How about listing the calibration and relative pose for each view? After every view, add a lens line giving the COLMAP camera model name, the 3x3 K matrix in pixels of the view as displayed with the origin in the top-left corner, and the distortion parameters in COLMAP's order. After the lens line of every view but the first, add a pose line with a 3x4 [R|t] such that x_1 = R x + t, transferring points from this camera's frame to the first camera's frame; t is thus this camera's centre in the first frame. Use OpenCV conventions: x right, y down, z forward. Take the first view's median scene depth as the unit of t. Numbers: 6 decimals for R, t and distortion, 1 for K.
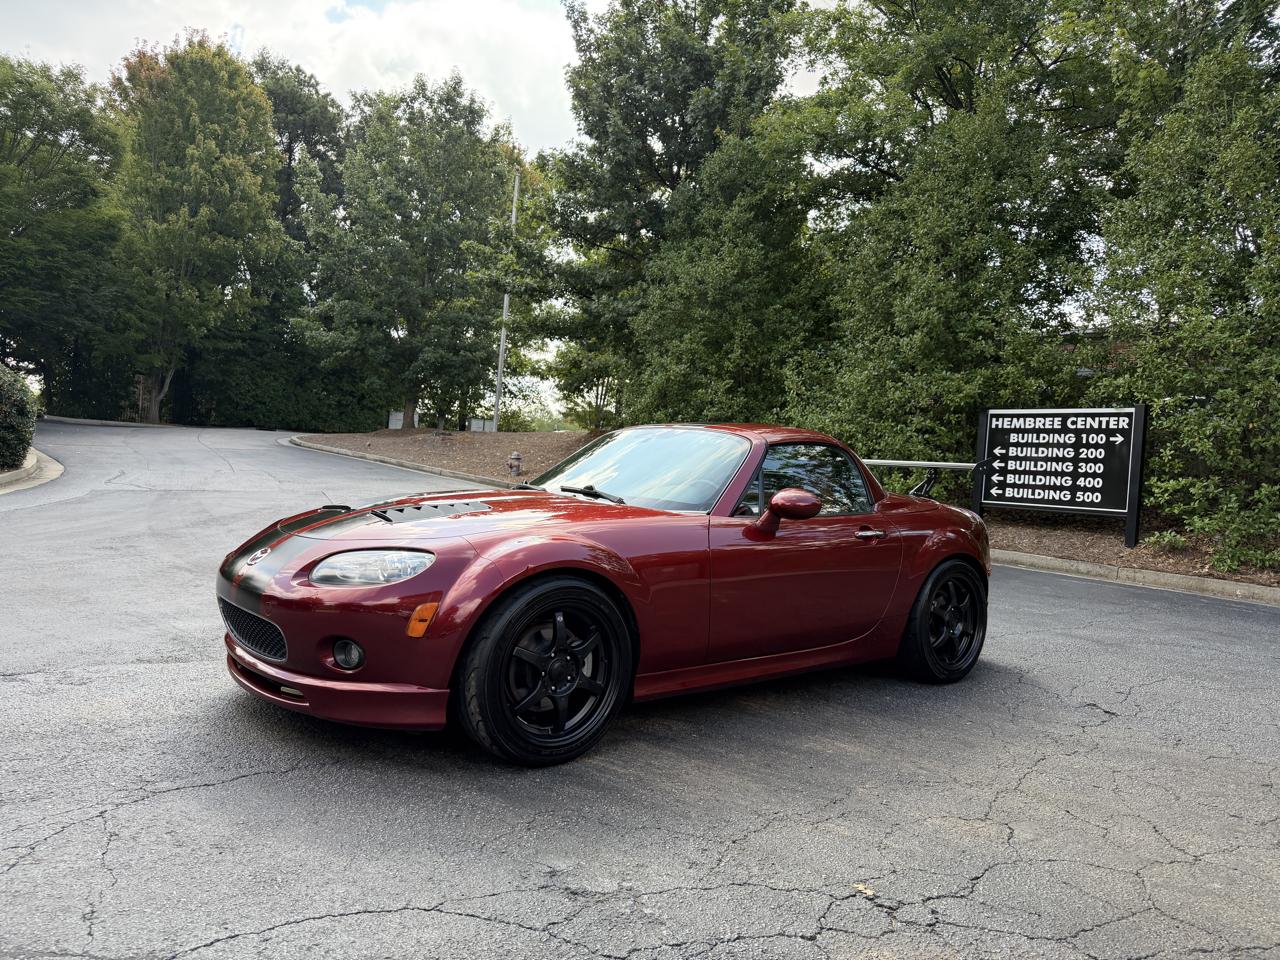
lens RADIAL K [[908.7, 0, 644.2], [0, 908.7, 477.0], [0, 0, 1]] dist [0.024347, -0.038040]
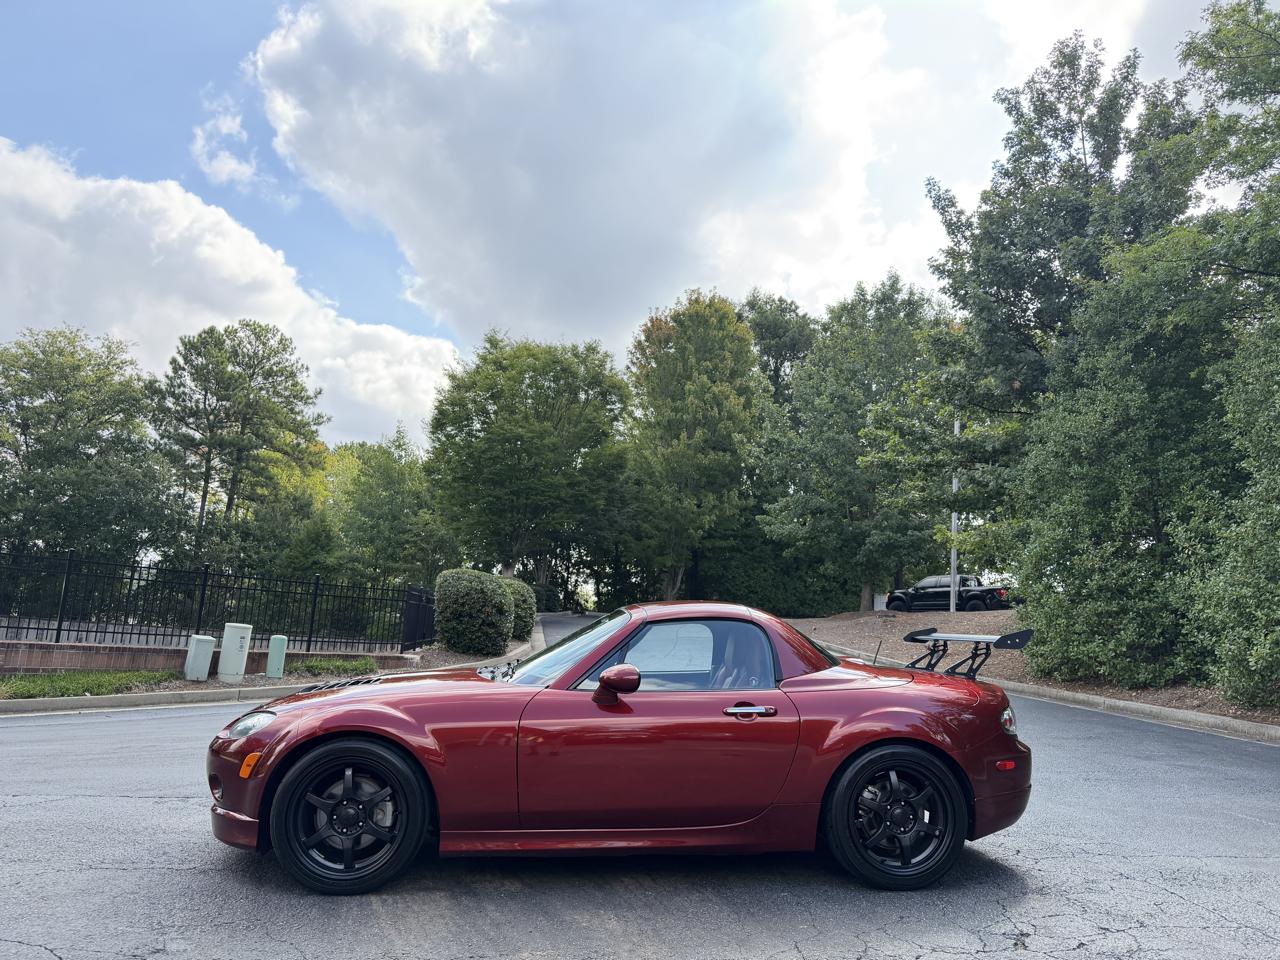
lens RADIAL K [[900.5, 0, 640.0], [0, 900.5, 480.0], [0, 0, 1]] dist [0.111496, -0.182966]
pose [[0.830019, -0.118712, -0.544954, 0.223383], [0.009162, 0.979856, -0.199496, 0.006476], [0.557659, 0.160592, 0.814387, 0.020638]]
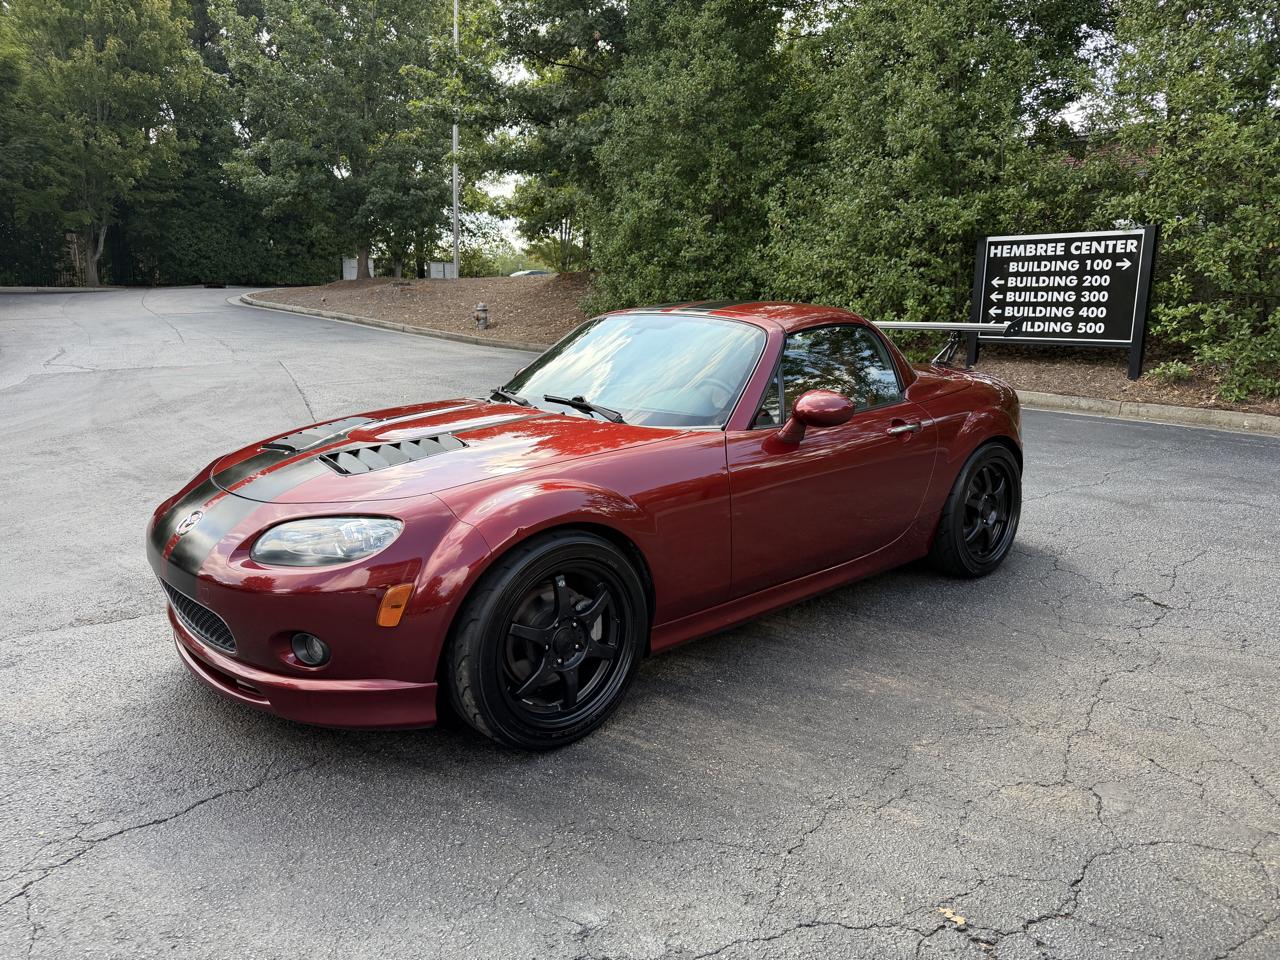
lens RADIAL K [[909.7, 0, 649.1], [0, 909.7, 484.6], [0, 0, 1]] dist [0.017099, -0.027465]
pose [[0.997859, -0.059803, 0.026463, -0.006012], [0.053694, 0.980222, 0.190479, -0.018128], [-0.037331, -0.188650, 0.981335, 0.040150]]
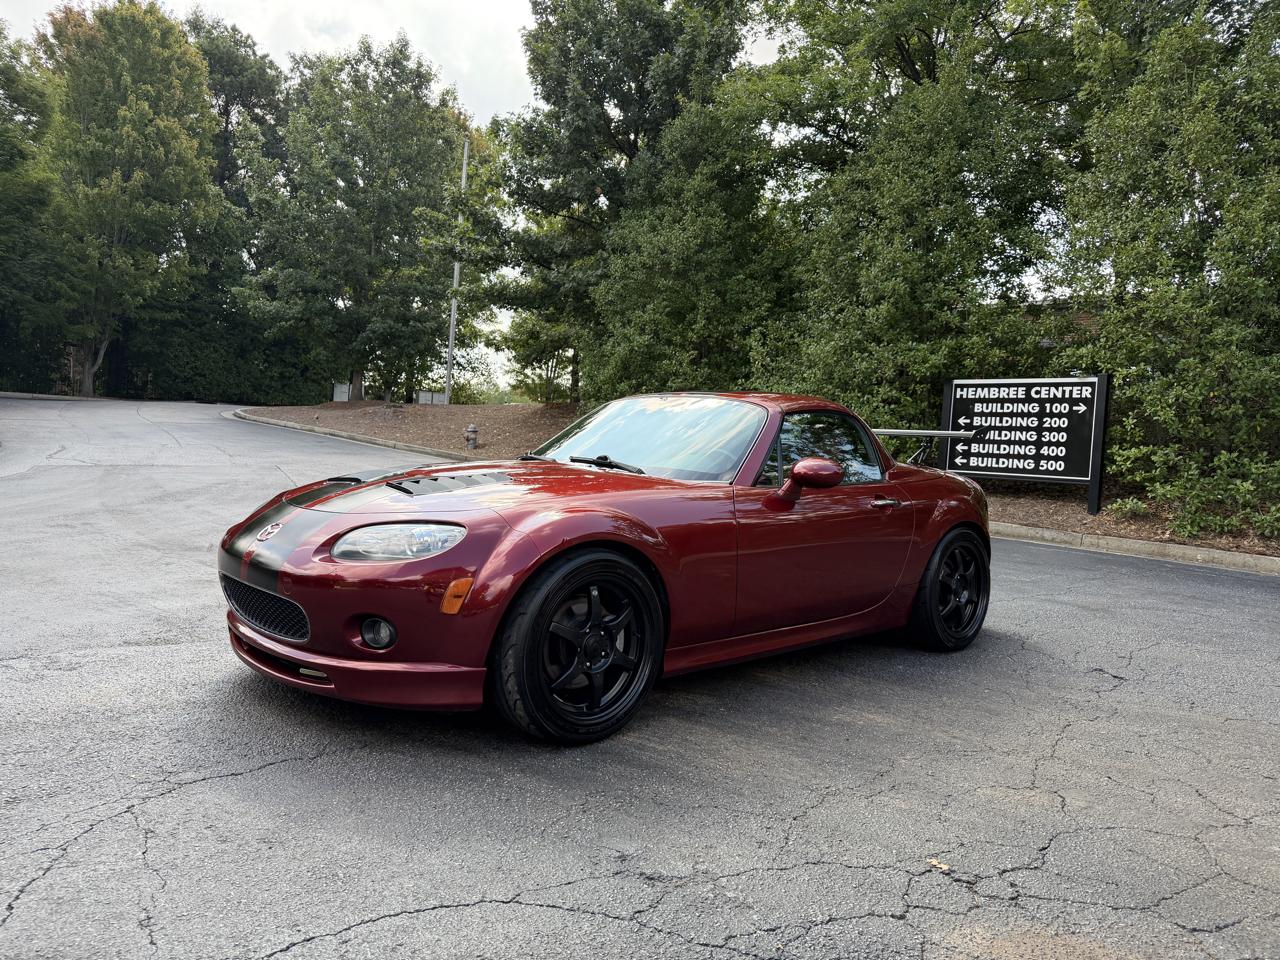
lens RADIAL K [[908.7, 0, 641.8], [0, 908.7, 469.8], [0, 0, 1]] dist [0.026243, -0.040671]
pose [[0.998409, -0.007200, 0.055927, -0.019978], [0.005952, 0.999730, 0.022464, 0.000945], [-0.056073, -0.022096, 0.998182, 0.008036]]
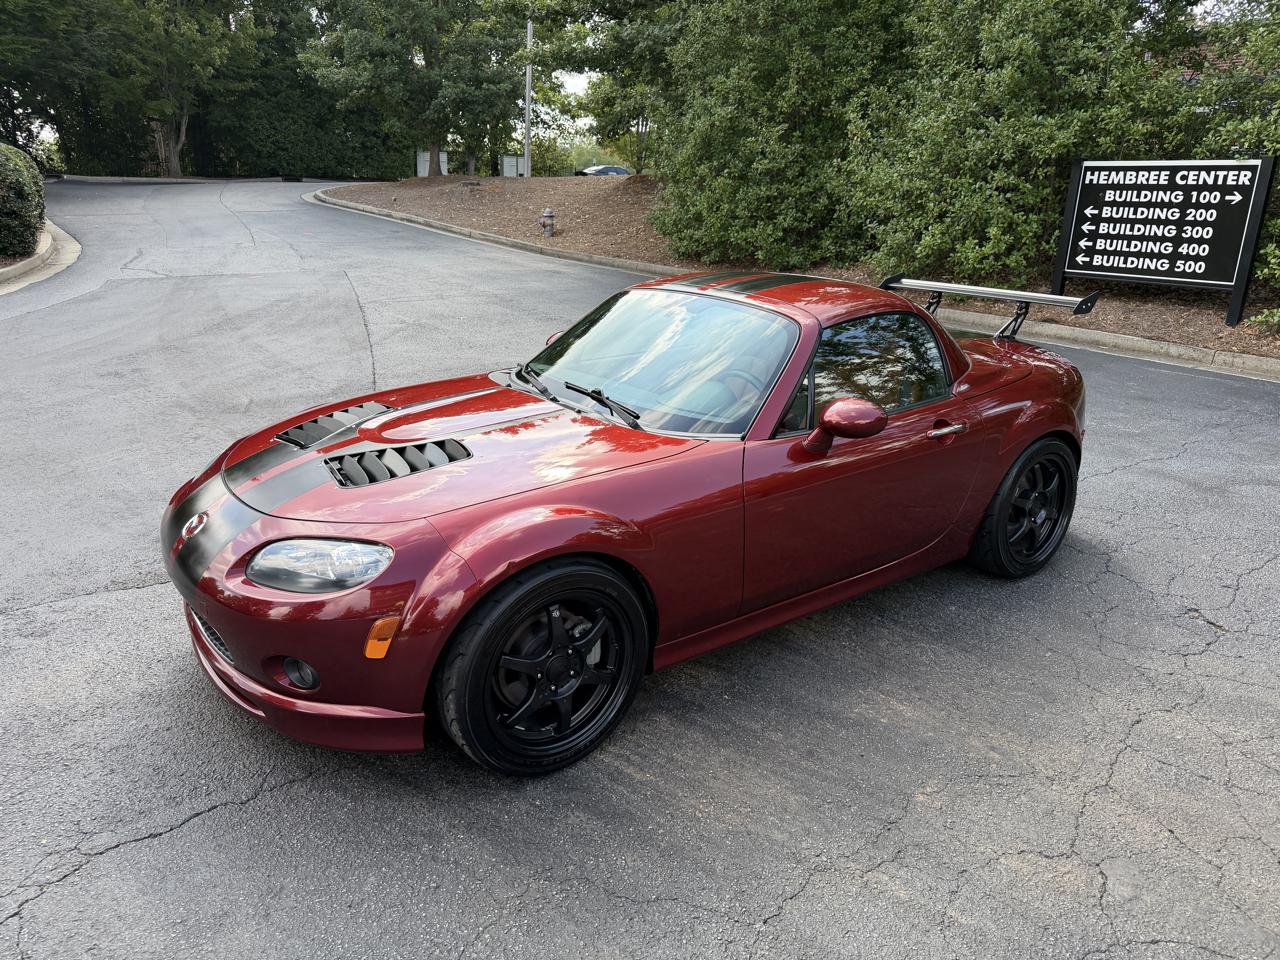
lens RADIAL K [[909.6, 0, 640.0], [0, 909.6, 480.0], [0, 0, 1]] dist [0.016028, -0.026512]
pose [[0.997934, -0.014996, -0.062477, 0.007257], [0.032435, 0.956967, 0.288380, -0.039504], [0.055464, -0.289811, 0.955476, 0.054208]]
